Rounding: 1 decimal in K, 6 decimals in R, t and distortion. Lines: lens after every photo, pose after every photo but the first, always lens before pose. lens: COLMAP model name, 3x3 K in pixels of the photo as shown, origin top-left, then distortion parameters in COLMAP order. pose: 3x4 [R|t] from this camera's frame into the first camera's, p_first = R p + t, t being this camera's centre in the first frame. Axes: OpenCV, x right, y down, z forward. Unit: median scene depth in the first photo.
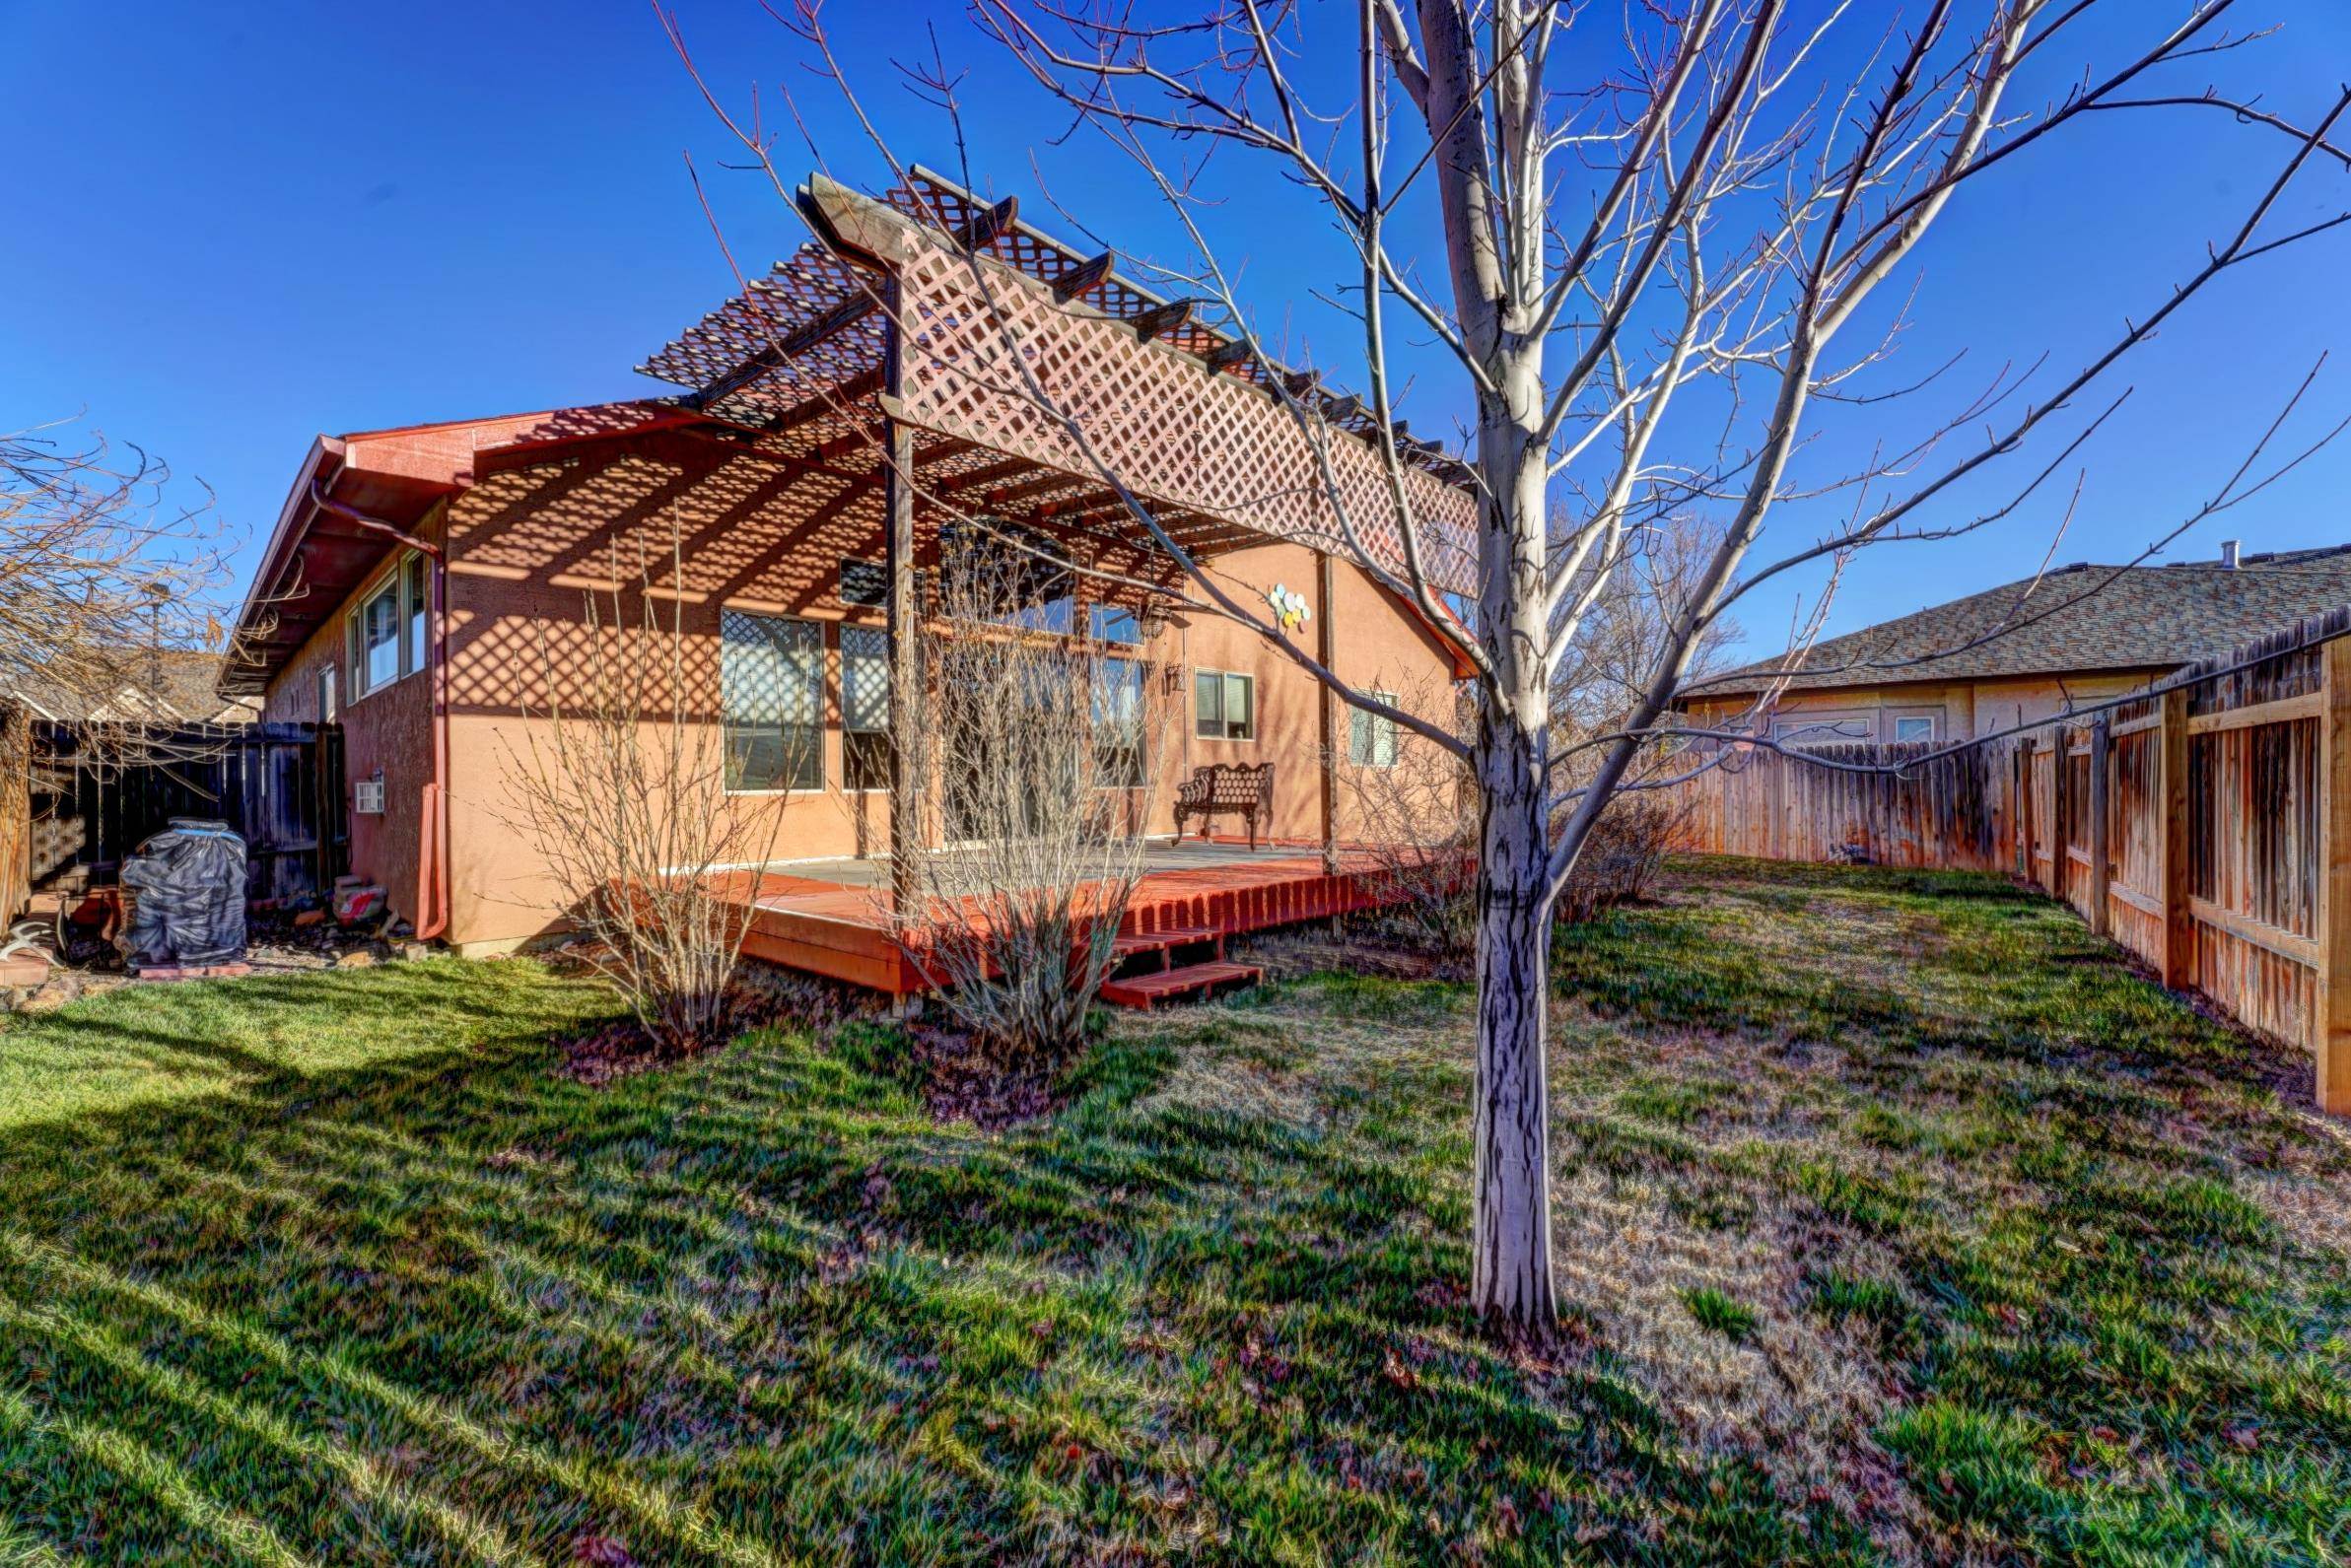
lens RADIAL K [[969.3, 0, 1175.5], [0, 969.3, 784.0], [0, 0, 1]] dist [0.014331, -0.000034]
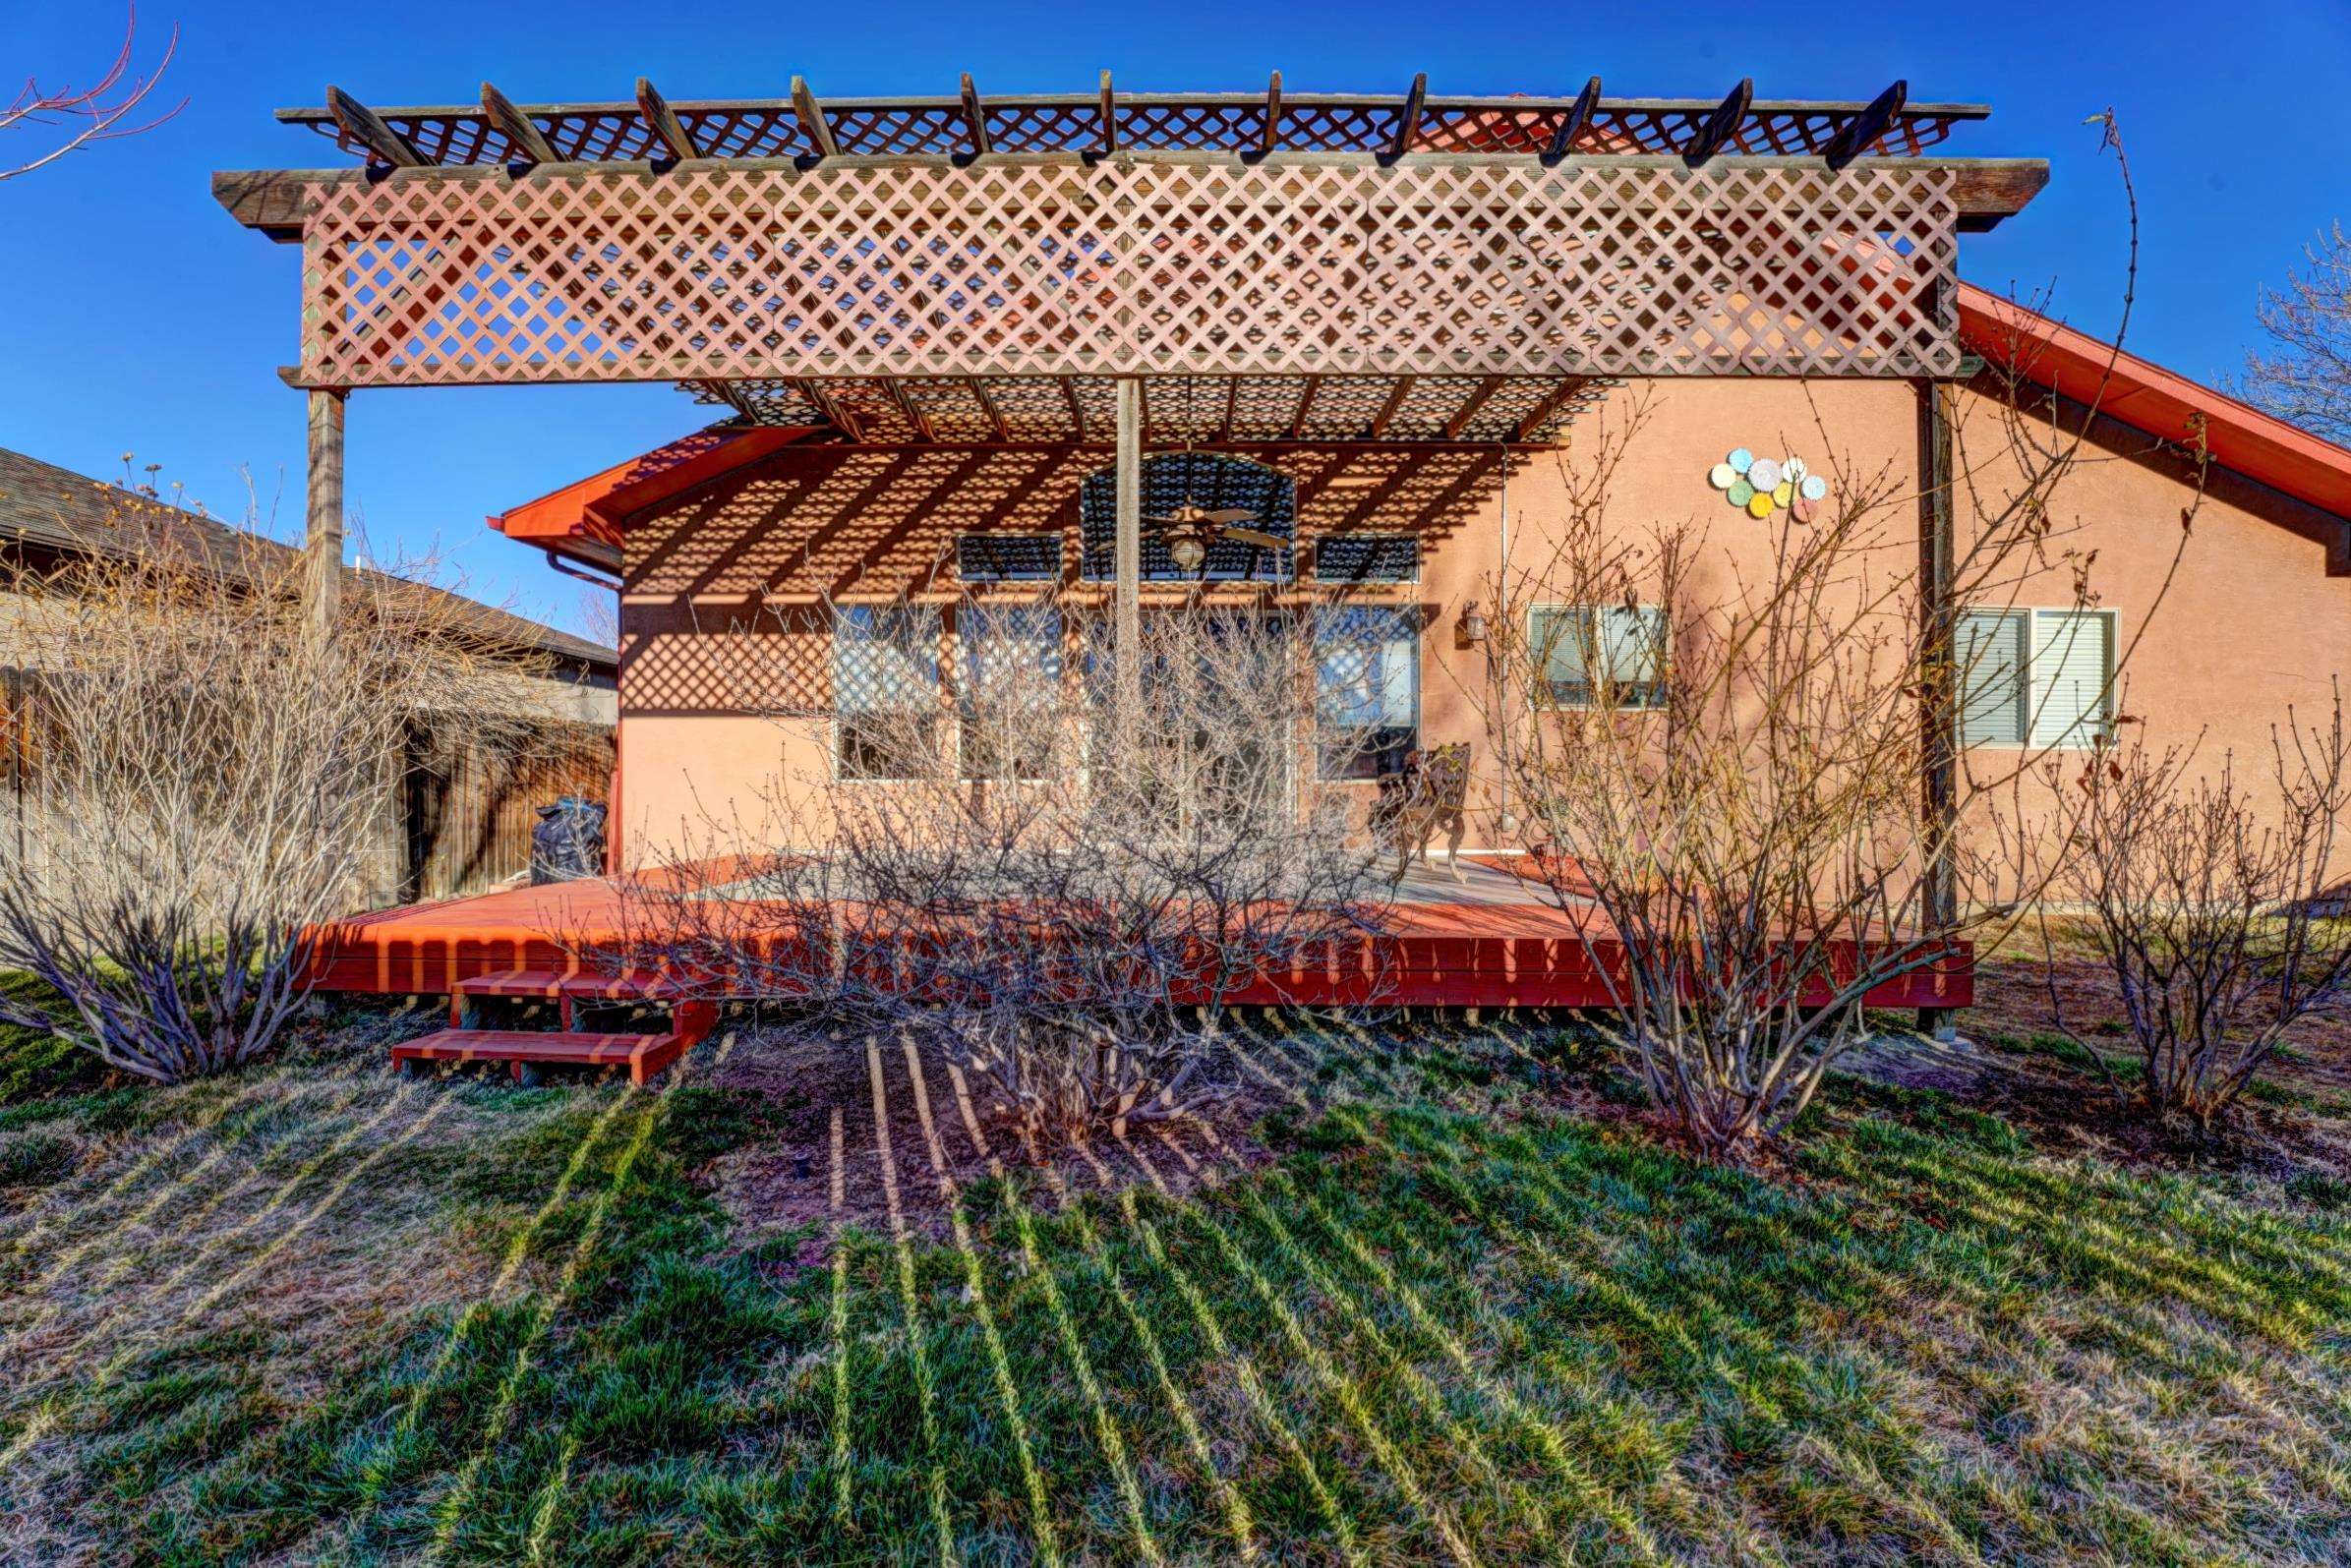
lens RADIAL K [[939.2, 0, 1175.7], [0, 939.2, 738.9], [0, 0, 1]] dist [-0.012982, 0.000223]
pose [[0.674298, -0.016135, -0.738283, 0.518072], [-0.005910, 0.999611, -0.027244, -0.013953], [0.738435, 0.022734, 0.673941, 0.606340]]
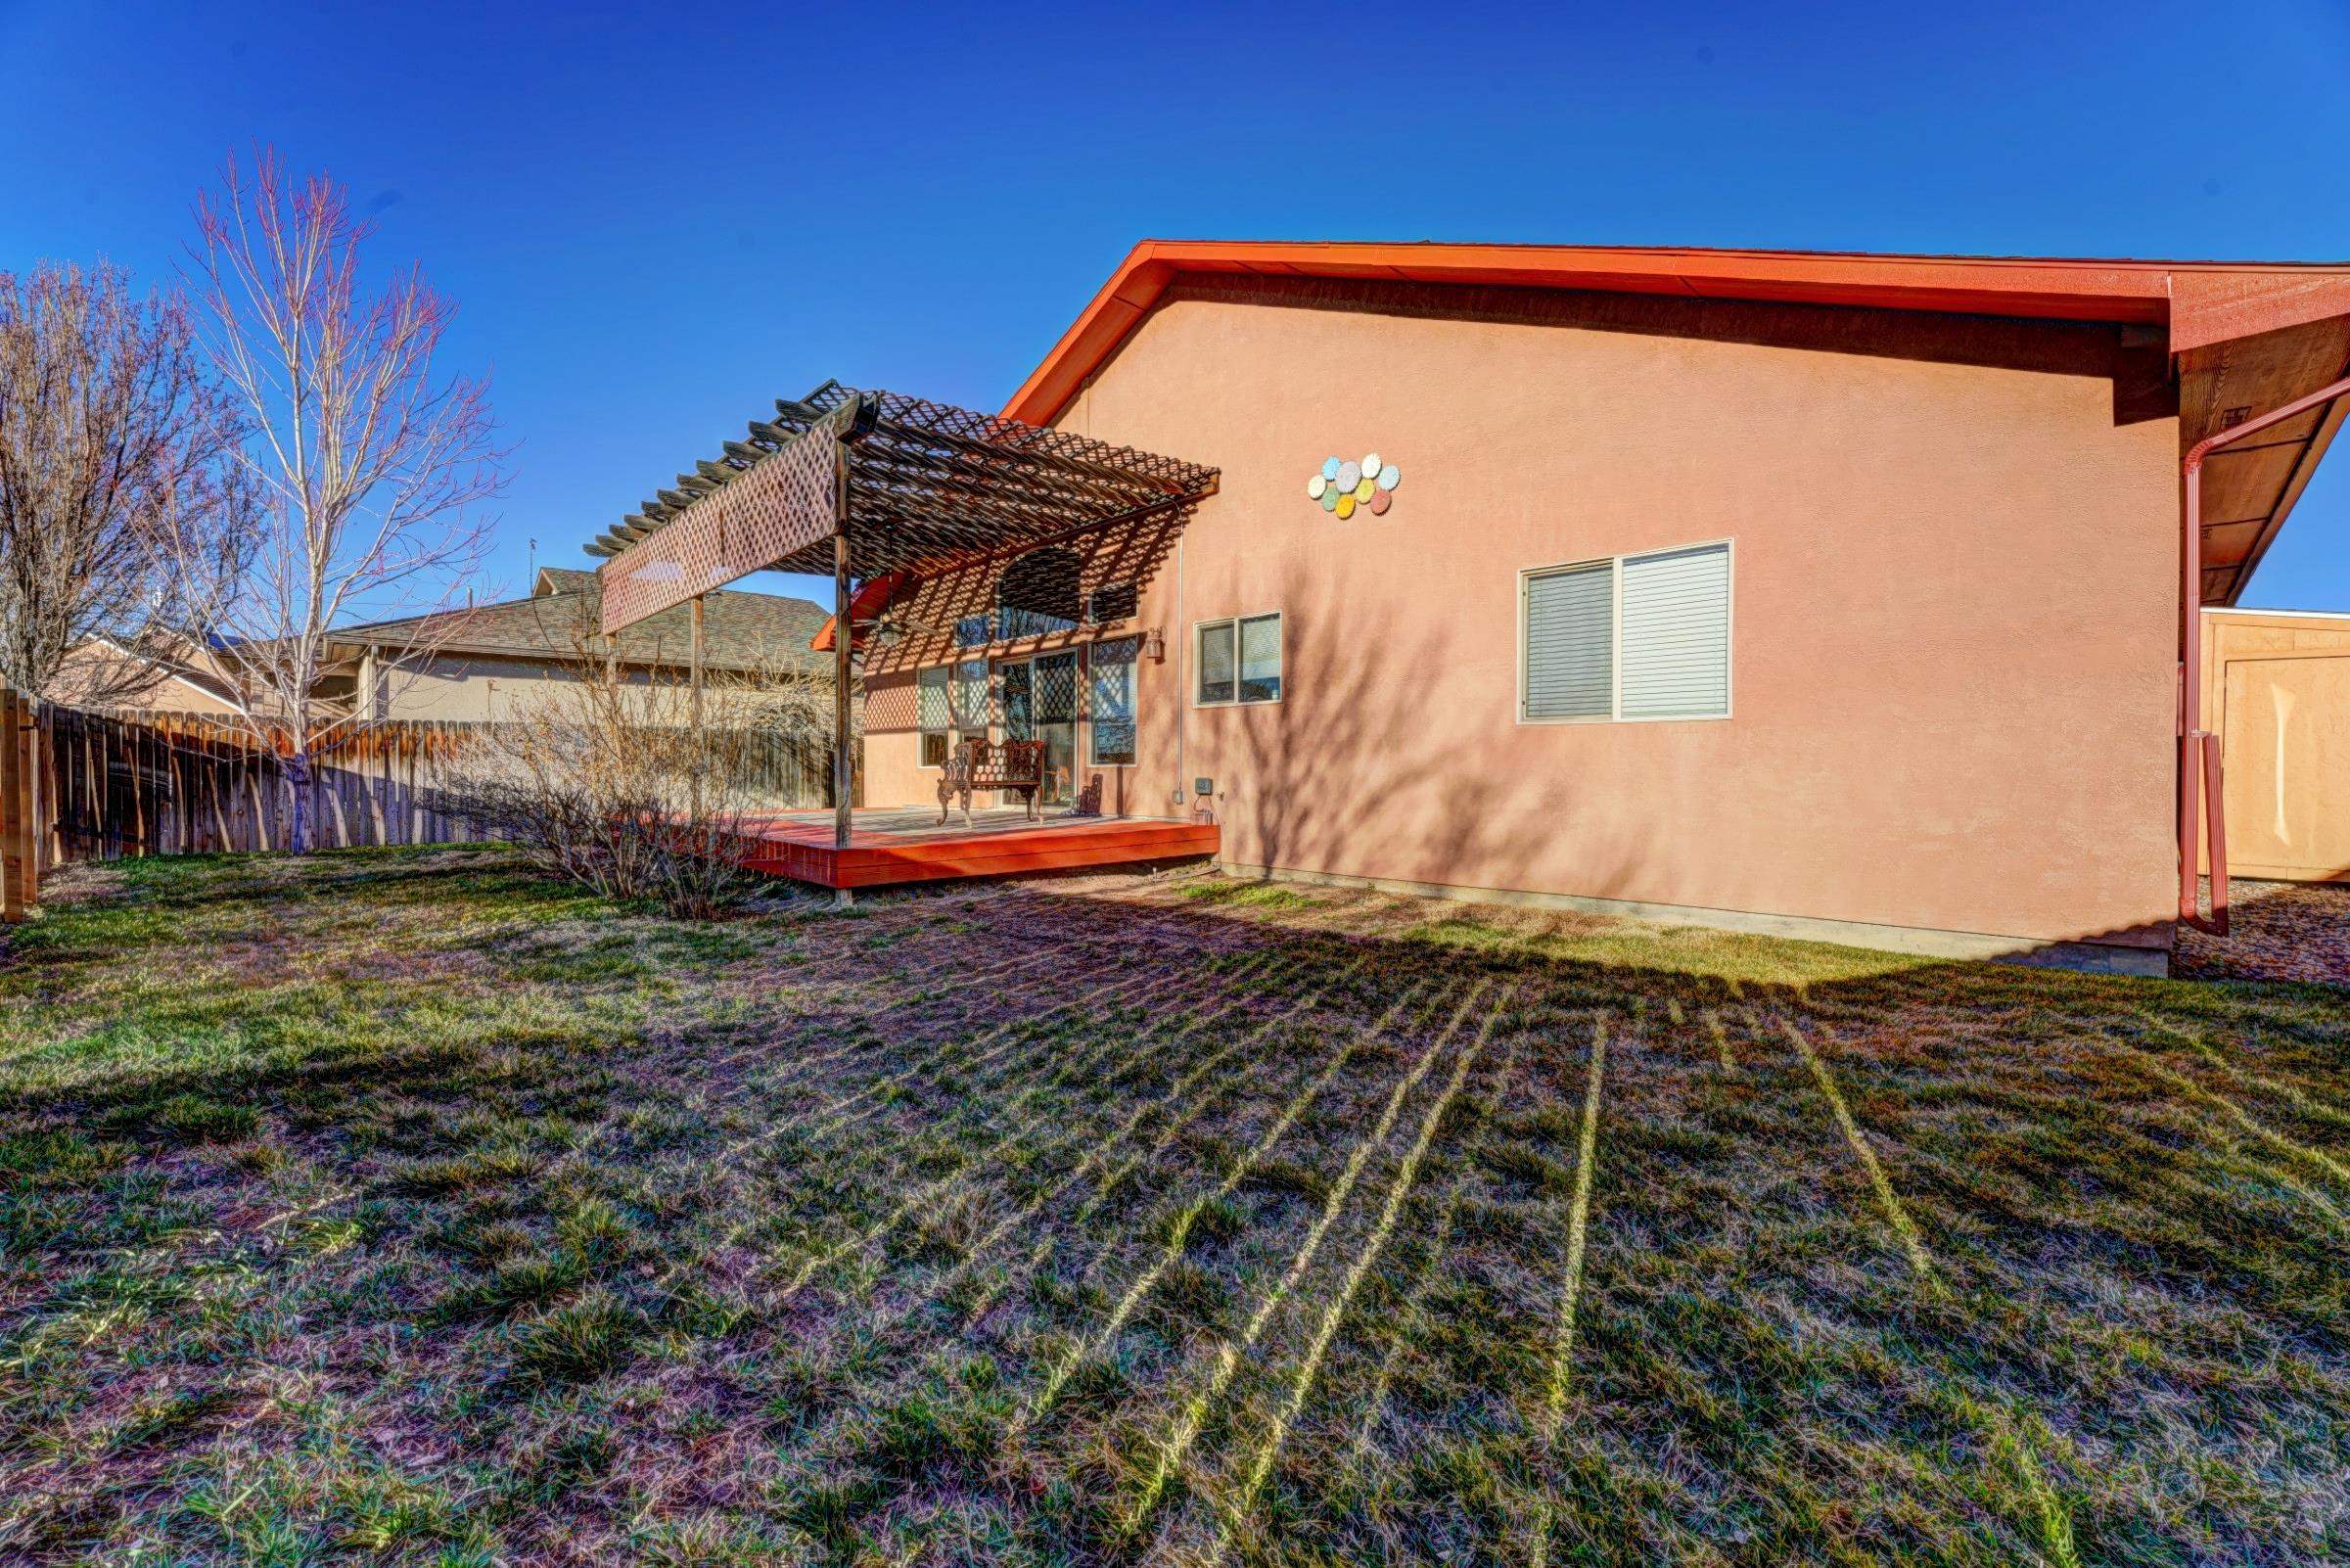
lens RADIAL K [[969.0, 0, 1175.0], [0, 969.0, 784.0], [0, 0, 1]] dist [0.014331, -0.000034]
pose [[-0.050029, 0.043768, -0.997788, 1.387745], [0.033484, 0.998551, 0.042123, -0.024322], [0.998186, -0.031303, -0.051422, 1.598908]]
